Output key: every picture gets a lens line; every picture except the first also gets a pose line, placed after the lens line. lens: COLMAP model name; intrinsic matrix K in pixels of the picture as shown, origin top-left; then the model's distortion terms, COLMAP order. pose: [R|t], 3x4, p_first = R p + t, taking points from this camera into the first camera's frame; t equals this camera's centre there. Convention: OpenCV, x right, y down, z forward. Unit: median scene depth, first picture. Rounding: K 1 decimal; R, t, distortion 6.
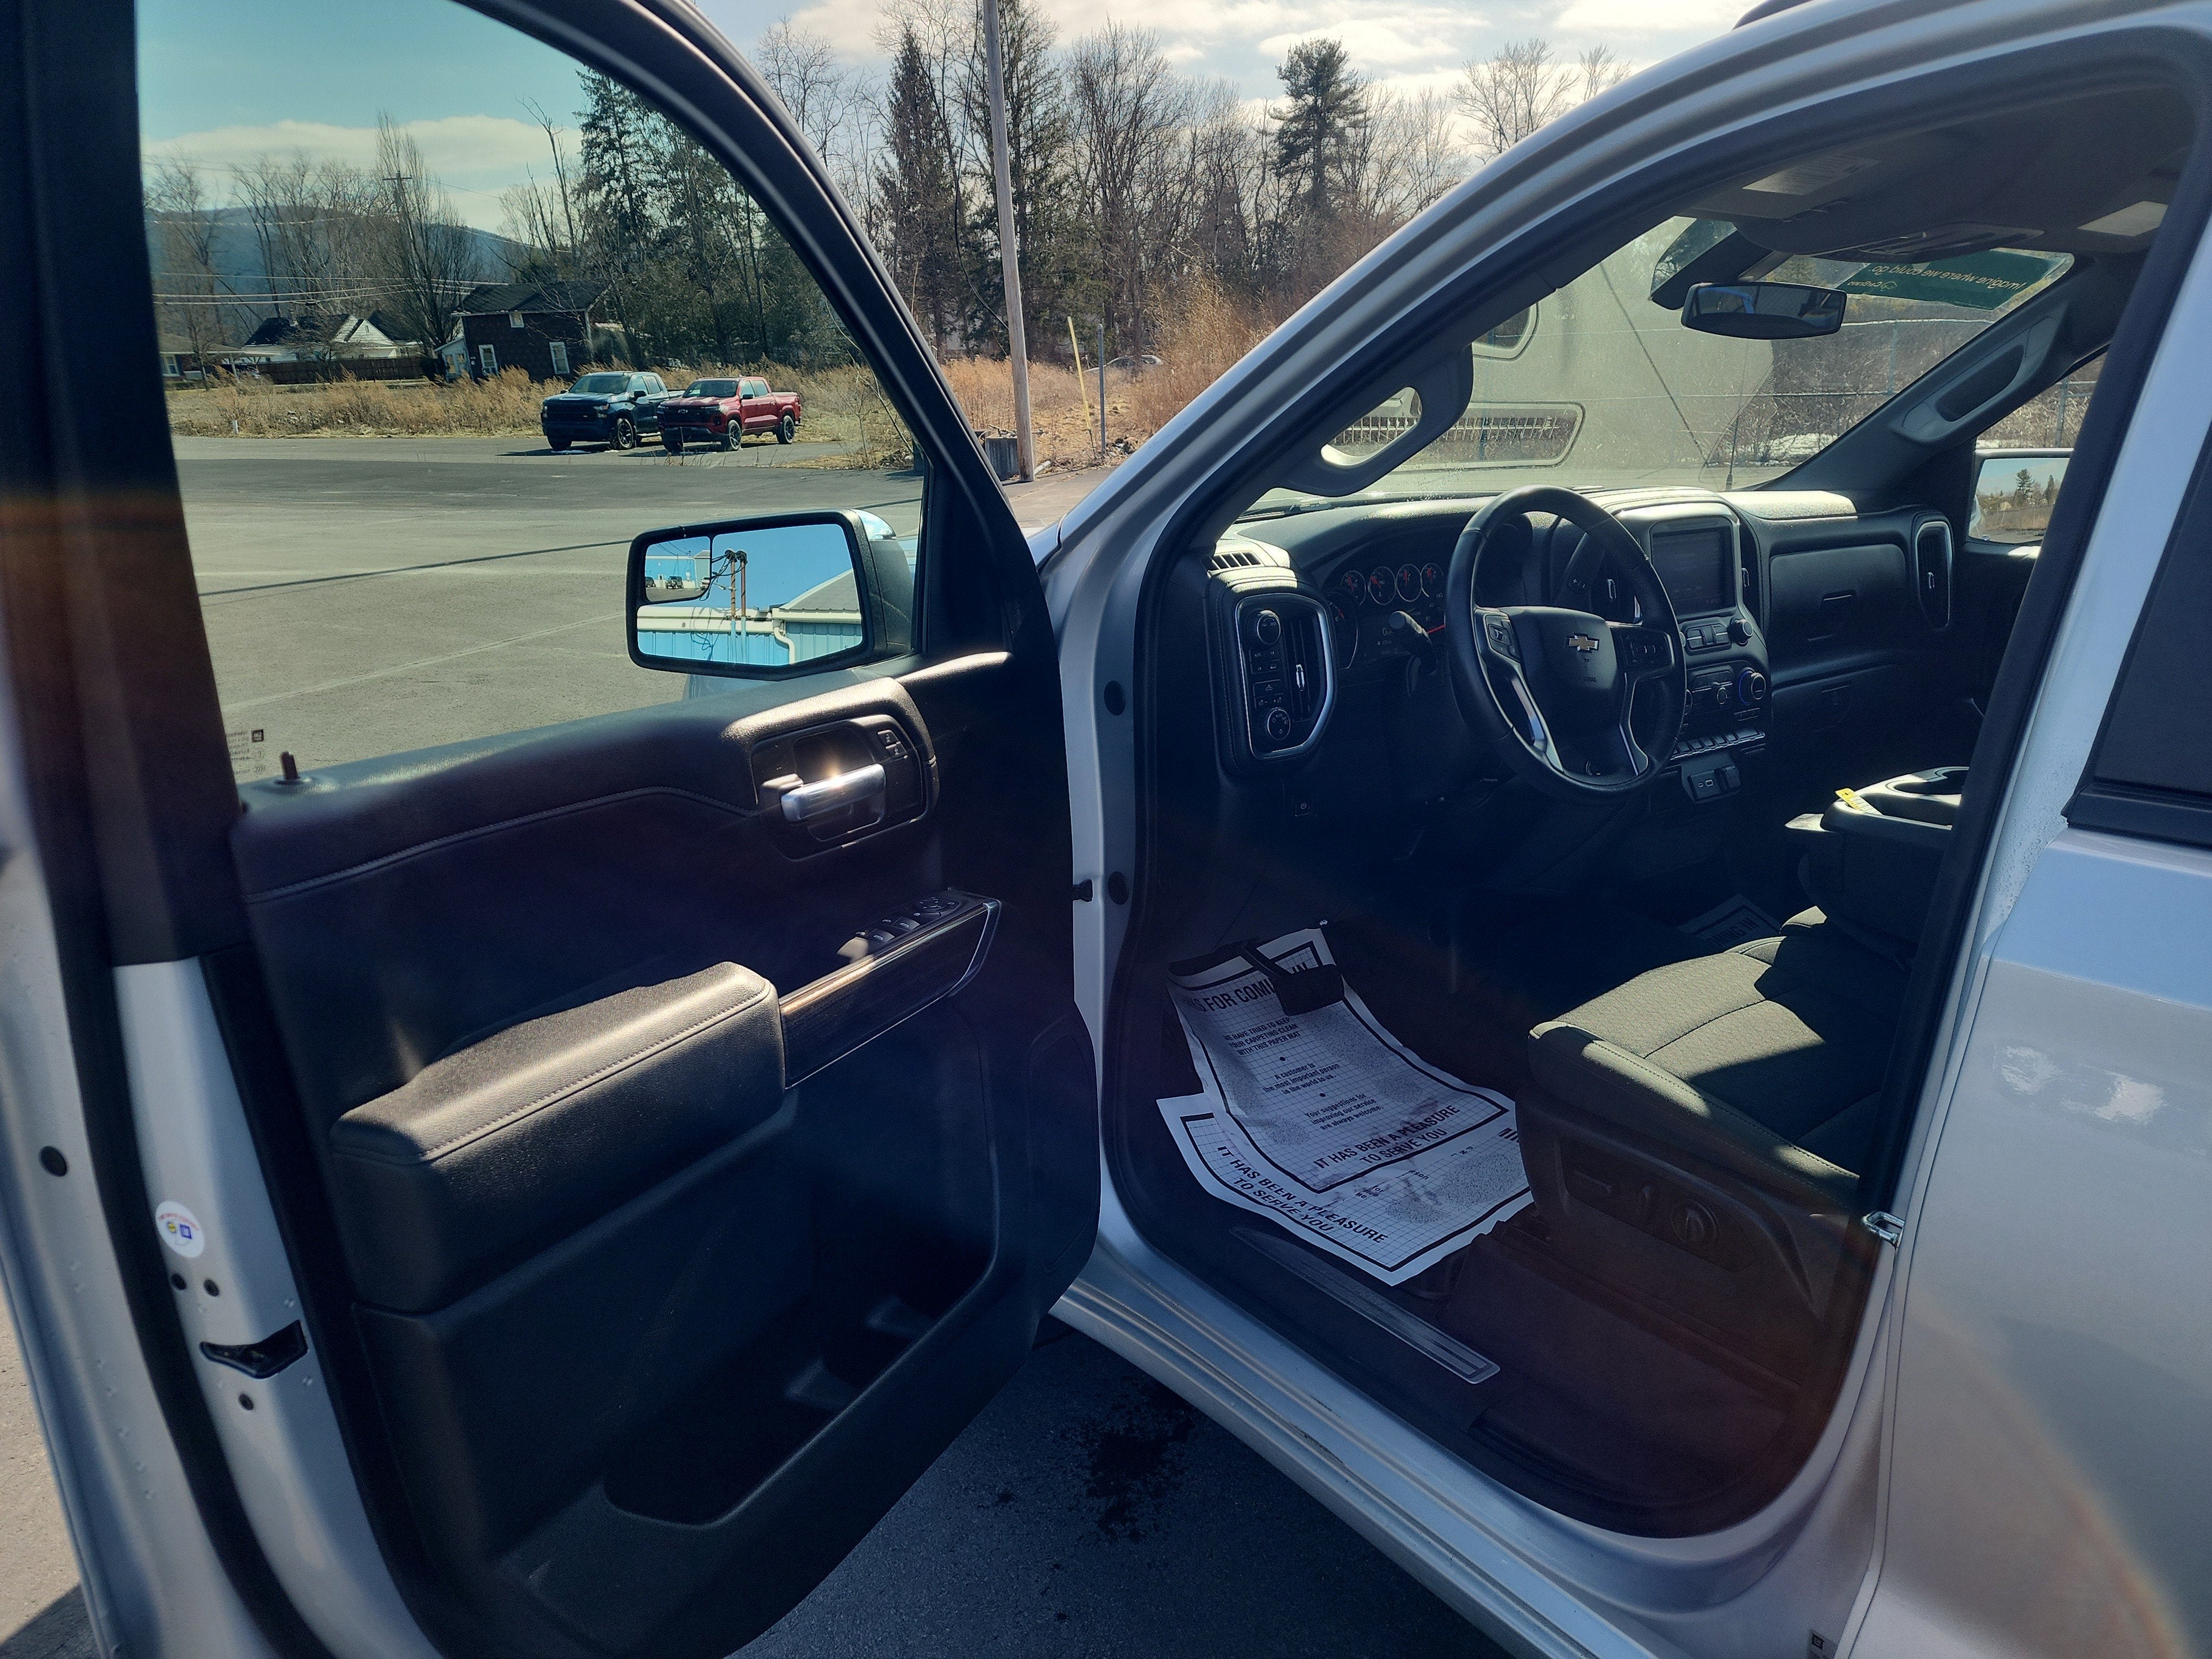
lens RADIAL K [[1484.1, 0, 1110.6], [0, 1484.1, 843.0], [0, 0, 1]] dist [0.061865, -0.053649]
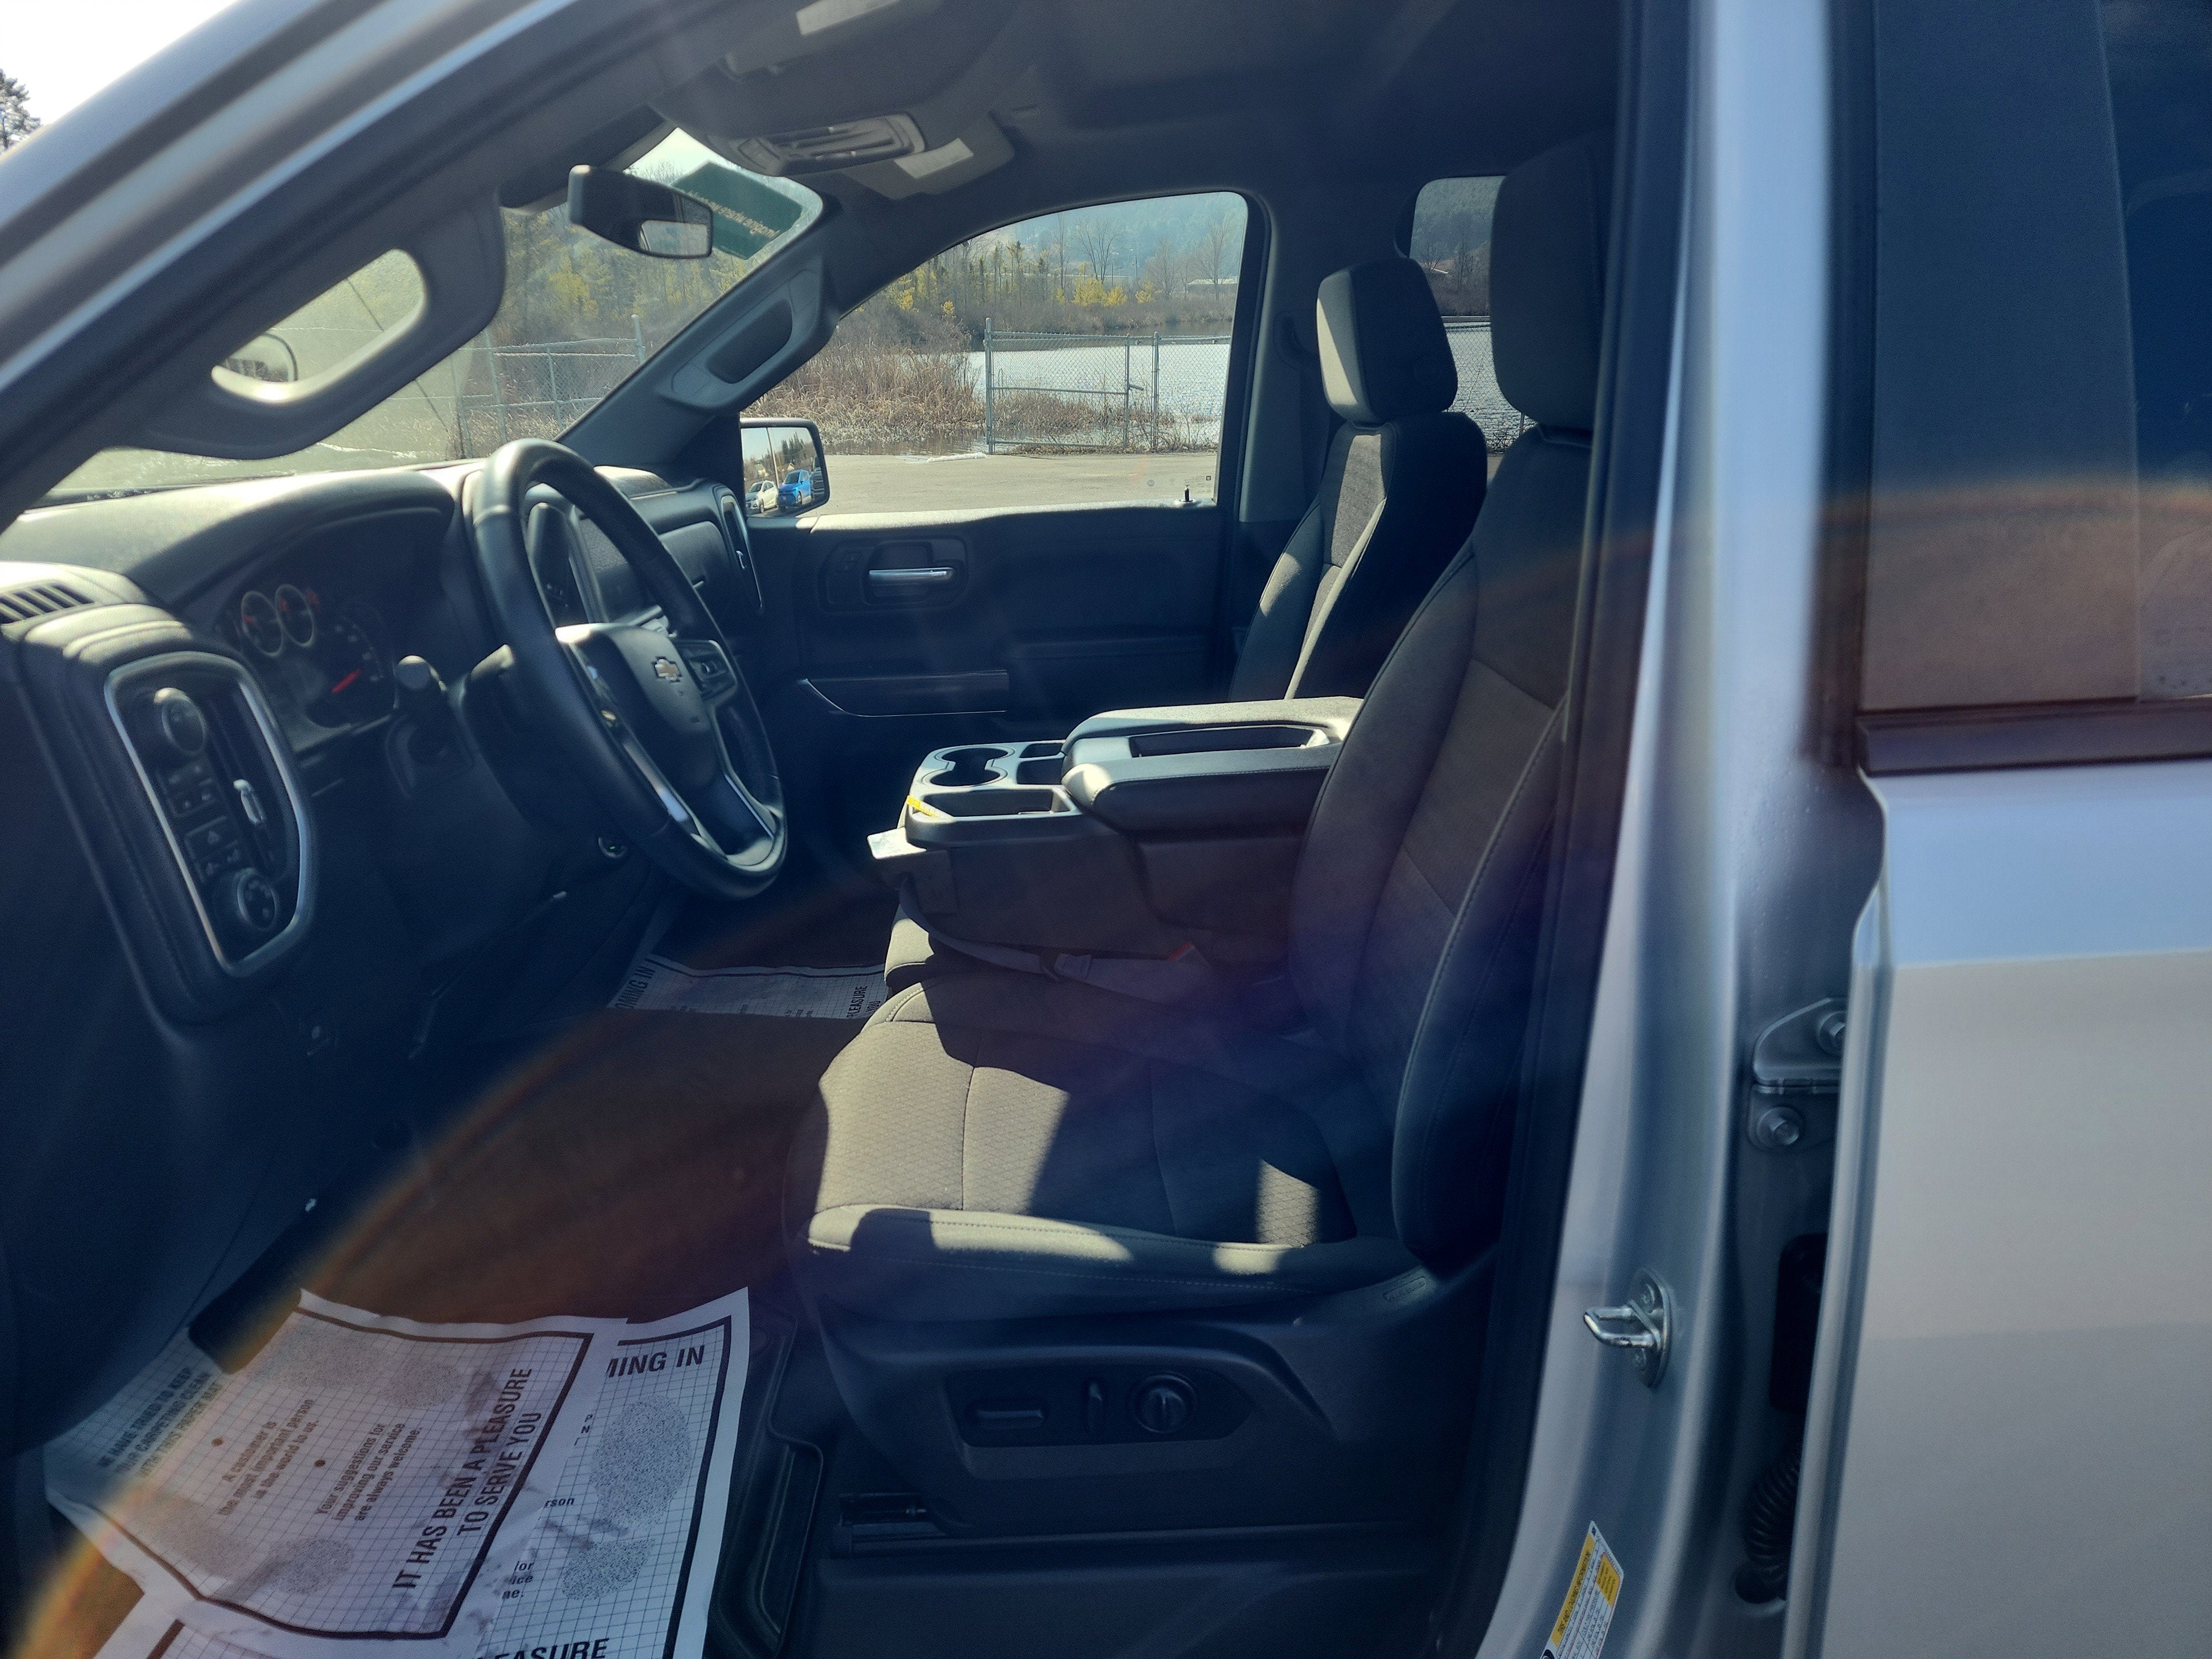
lens RADIAL K [[1515.2, 0, 1106.0], [0, 1515.2, 829.5], [0, 0, 1]] dist [0.036749, -0.000040]
pose [[0.595083, -0.230084, 0.770024, -0.094012], [0.245031, 0.964466, 0.098820, -0.065670], [-0.765399, 0.129874, 0.630315, 0.337404]]
